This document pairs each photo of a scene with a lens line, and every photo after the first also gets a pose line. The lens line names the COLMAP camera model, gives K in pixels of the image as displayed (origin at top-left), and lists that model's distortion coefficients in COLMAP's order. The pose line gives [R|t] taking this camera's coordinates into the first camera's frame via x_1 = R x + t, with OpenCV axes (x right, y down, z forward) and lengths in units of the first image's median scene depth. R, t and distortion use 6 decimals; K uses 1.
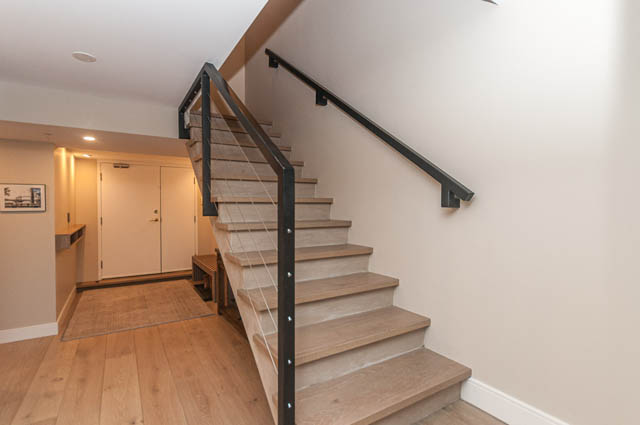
lens RADIAL K [[321.5, 0, 318.8], [0, 321.5, 202.3], [0, 0, 1]] dist [-0.000714, -0.000104]
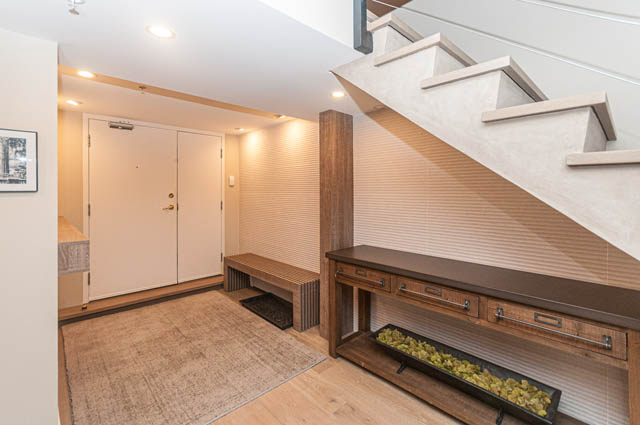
lens RADIAL K [[297.1, 0, 319.1], [0, 297.1, 185.7], [0, 0, 1]] dist [0.002845, 0.000087]
pose [[0.978890, 0.001236, 0.204382, -0.348630], [0.000197, 0.999976, -0.006989, 0.013200], [-0.204386, 0.006882, 0.978866, 0.327057]]
